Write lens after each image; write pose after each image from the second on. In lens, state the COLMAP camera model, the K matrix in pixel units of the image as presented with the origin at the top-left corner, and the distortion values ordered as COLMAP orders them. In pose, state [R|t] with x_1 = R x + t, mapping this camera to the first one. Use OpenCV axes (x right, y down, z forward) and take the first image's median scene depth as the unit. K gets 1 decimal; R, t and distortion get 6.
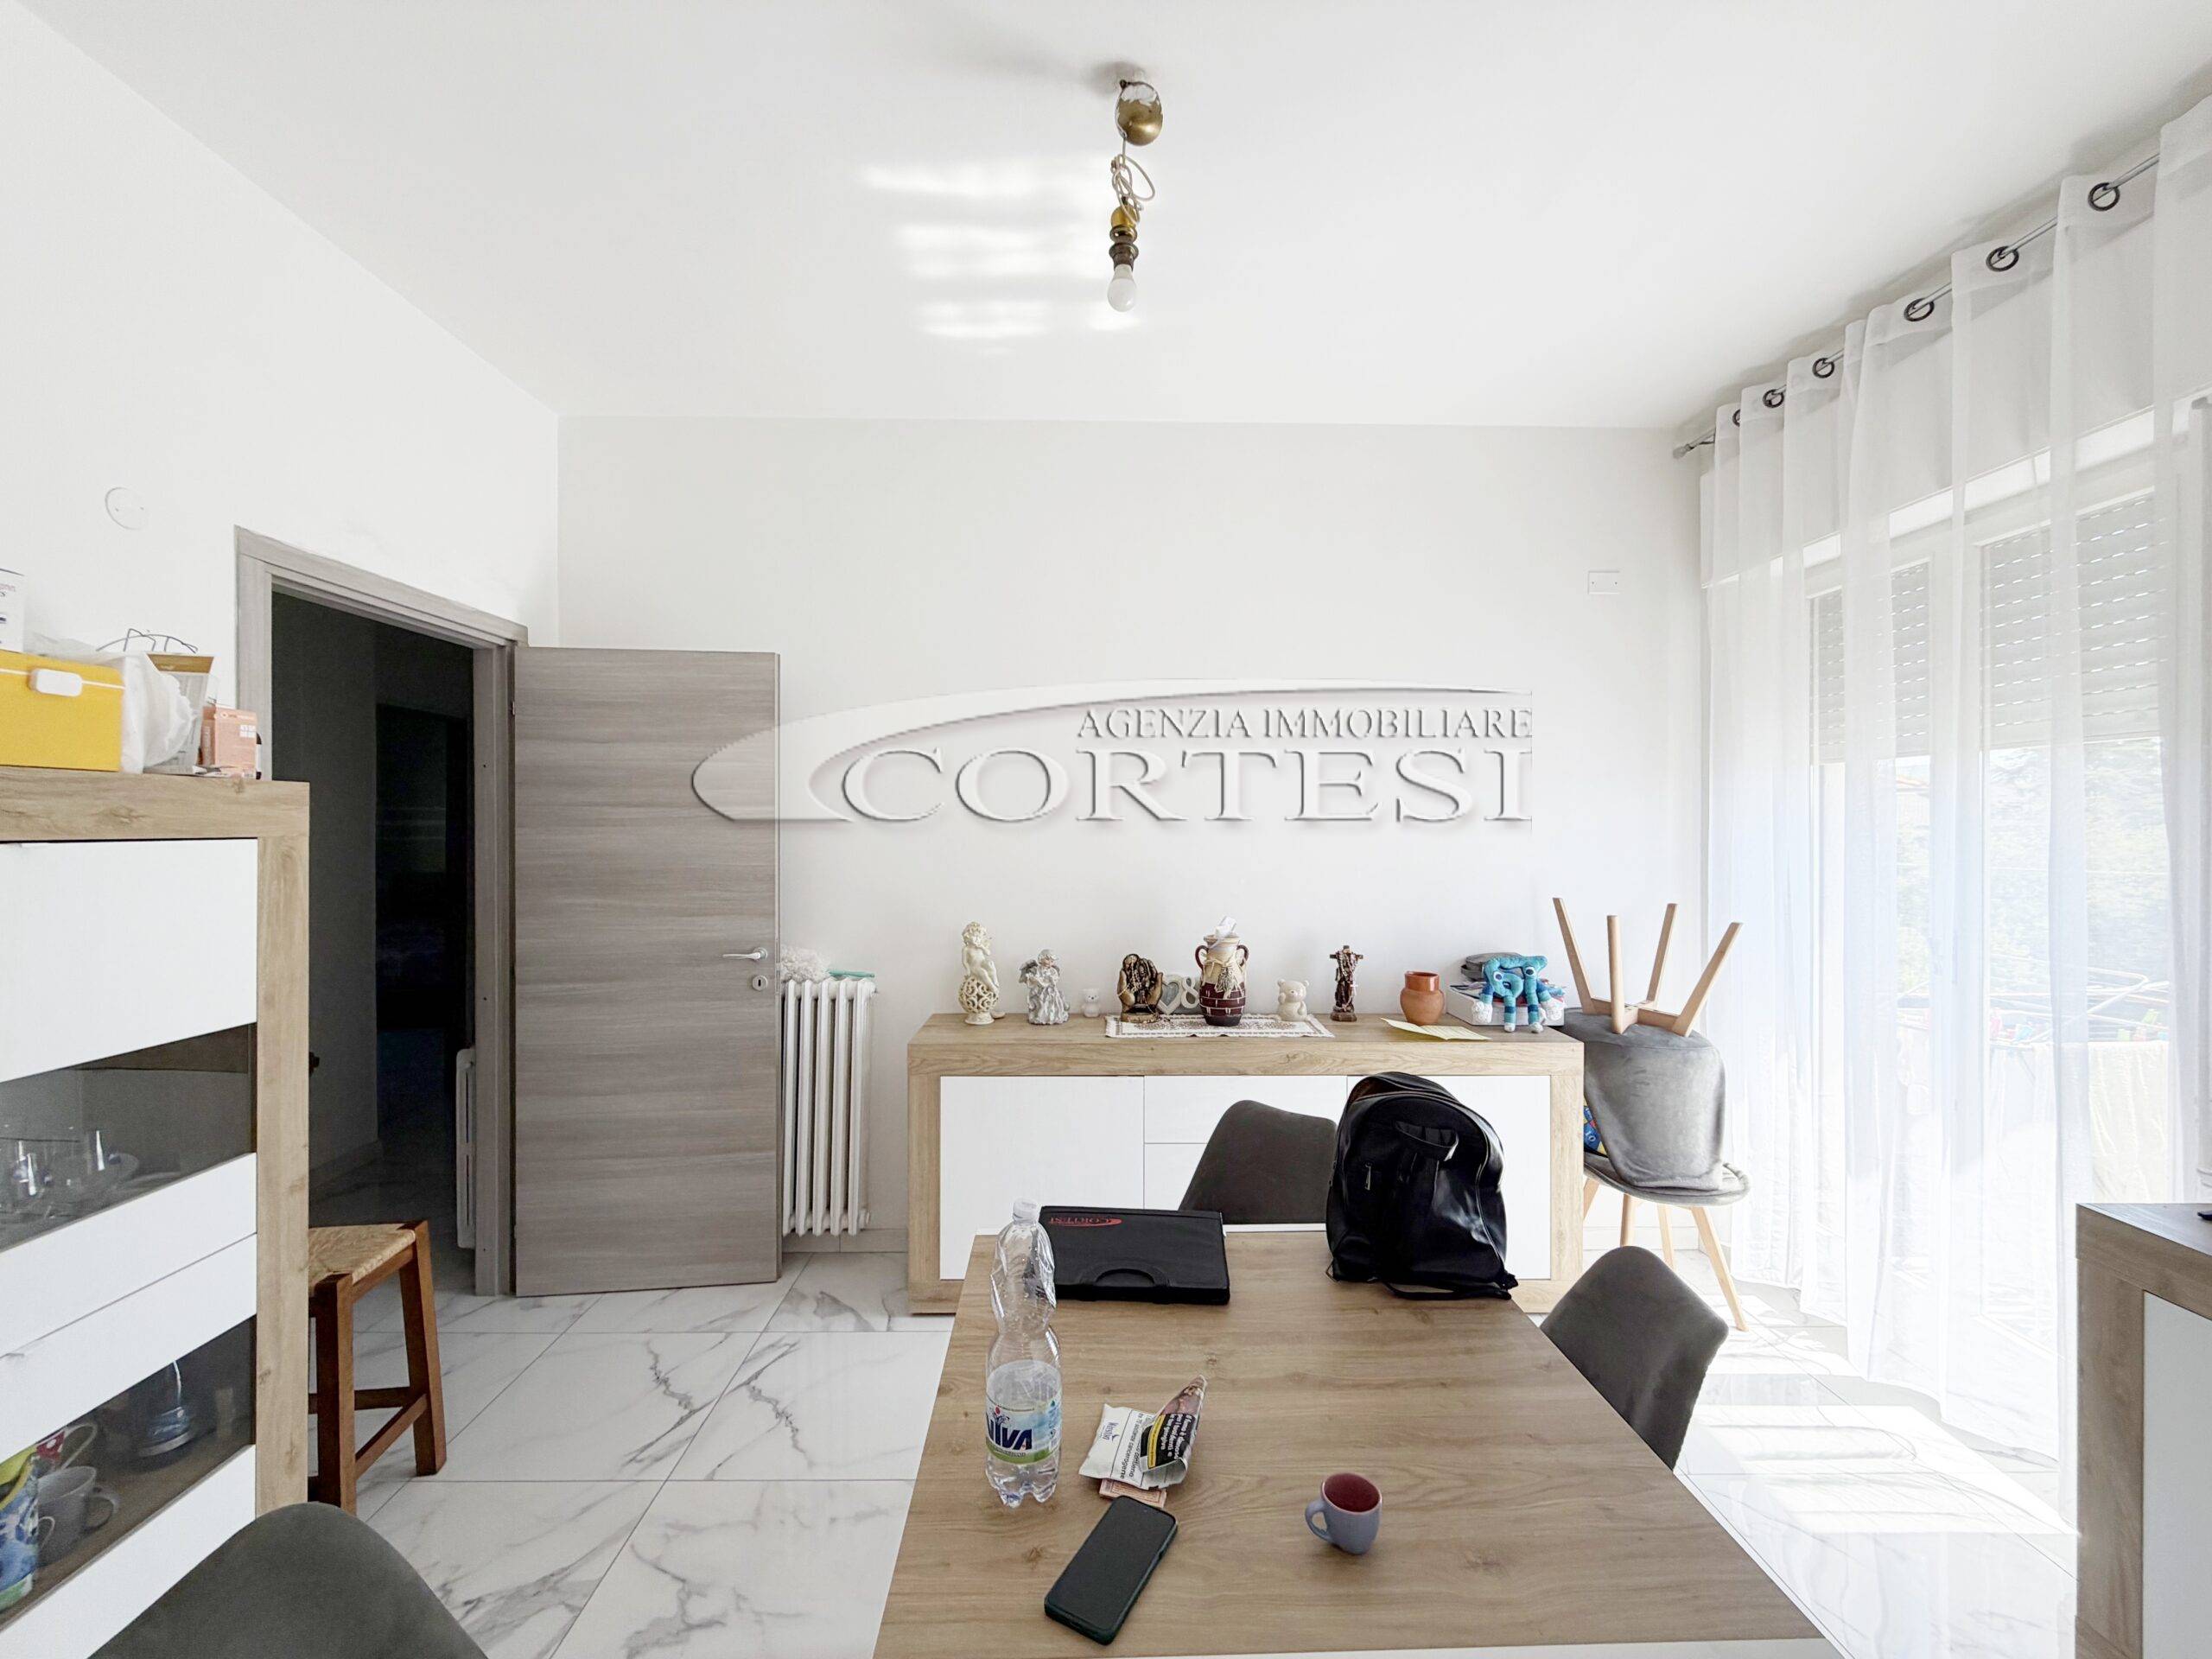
lens RADIAL K [[878.6, 0, 1098.5], [0, 878.6, 828.9], [0, 0, 1]] dist [-0.001846, 0.000728]
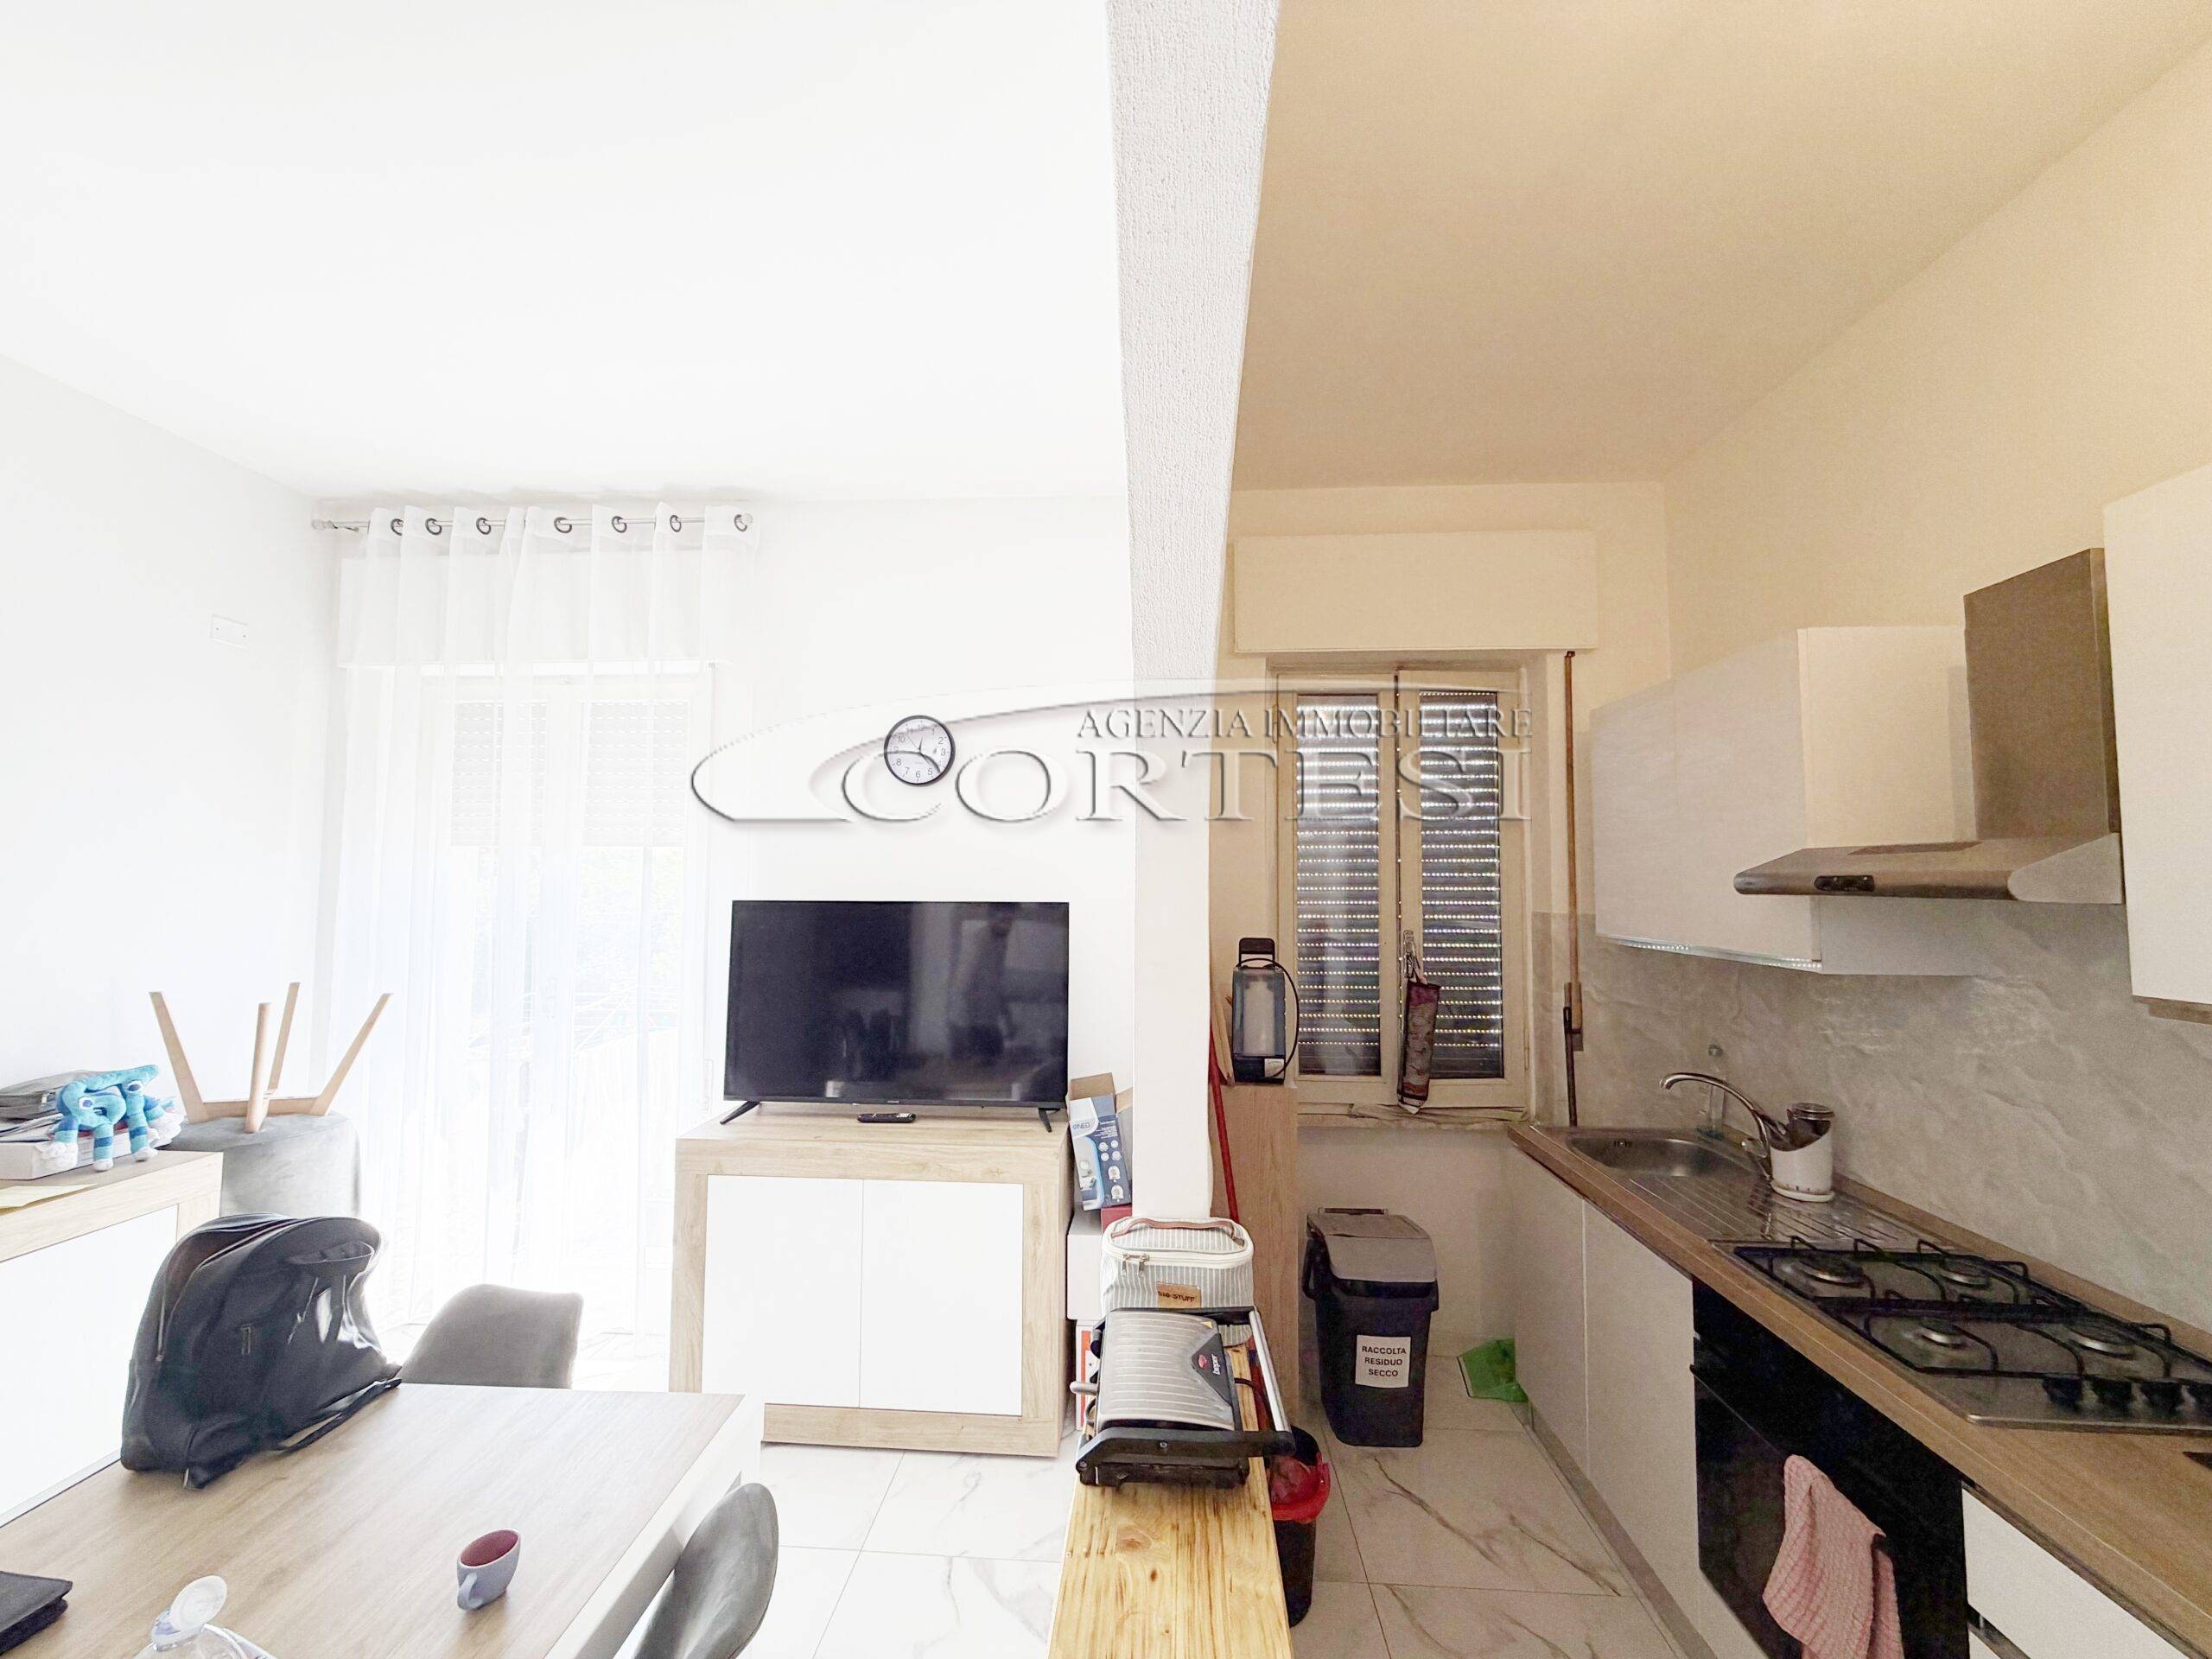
lens RADIAL K [[878.6, 0, 1102.2], [0, 878.6, 831.9], [0, 0, 1]] dist [-0.001846, 0.000728]
pose [[0.072012, 0.056119, 0.995824, -0.274989], [0.000710, 0.998413, -0.056316, -0.027555], [-0.997404, 0.004762, 0.071857, 0.051110]]
